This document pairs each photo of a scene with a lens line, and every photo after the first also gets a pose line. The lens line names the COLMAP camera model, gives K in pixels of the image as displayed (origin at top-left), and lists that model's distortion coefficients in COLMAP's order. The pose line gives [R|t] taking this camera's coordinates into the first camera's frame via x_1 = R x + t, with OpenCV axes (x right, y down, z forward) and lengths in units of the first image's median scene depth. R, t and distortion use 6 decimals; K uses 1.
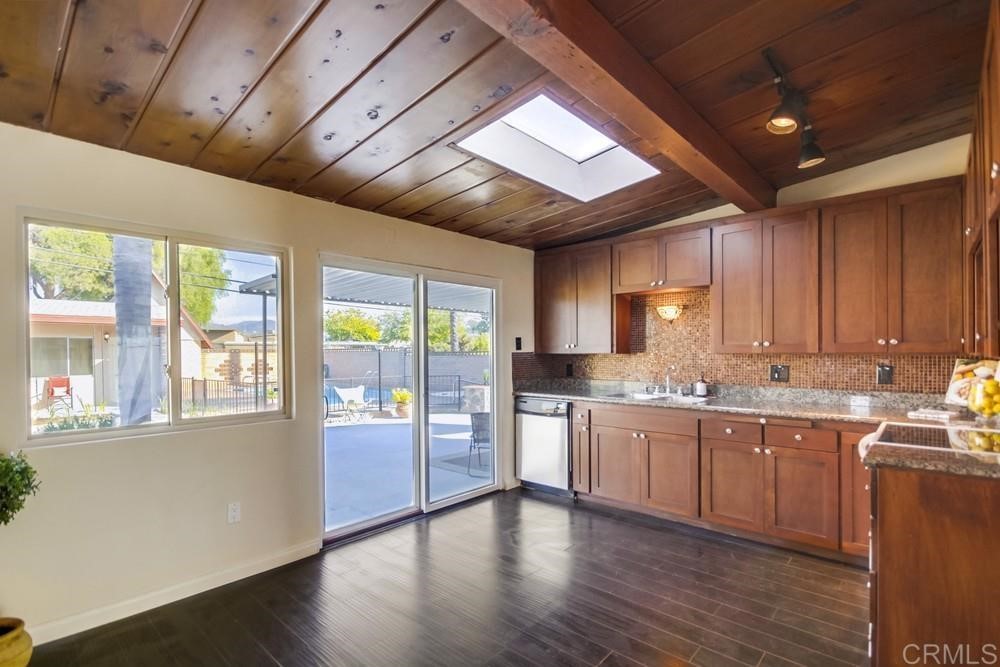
lens RADIAL K [[472.8, 0, 494.7], [0, 472.8, 354.3], [0, 0, 1]] dist [0.003828, 0.000629]
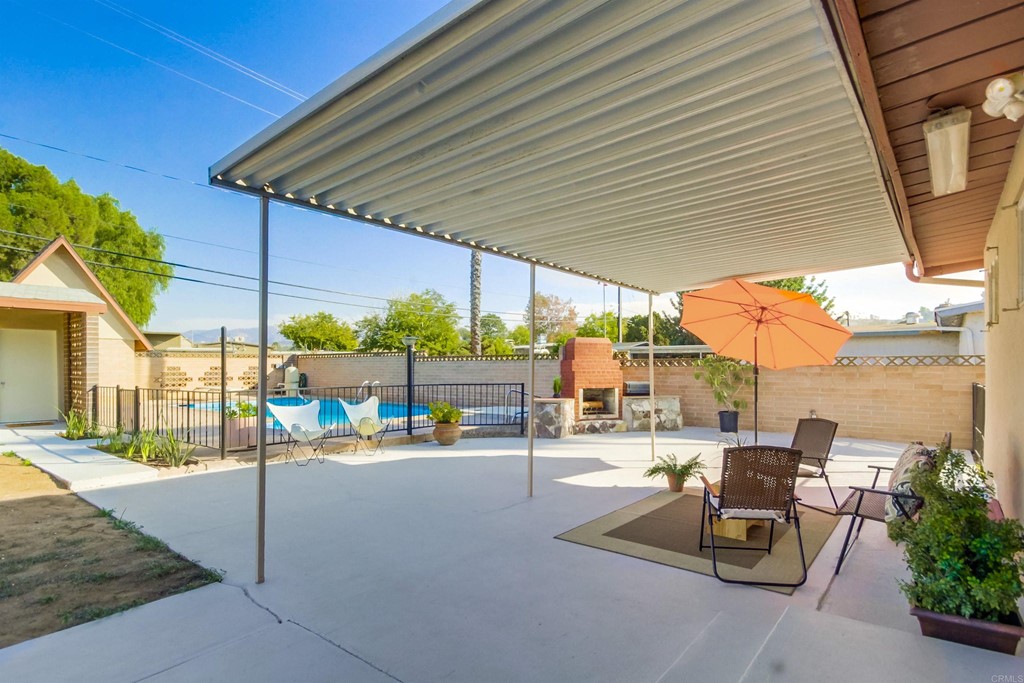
lens RADIAL K [[505.7, 0, 517.3], [0, 505.7, 364.4], [0, 0, 1]] dist [0.007014, 0.001253]
pose [[0.996208, 0.007186, 0.086704, -0.516145], [-0.006287, 0.999924, -0.010640, 0.086796], [-0.086774, 0.010054, 0.996177, 0.889534]]
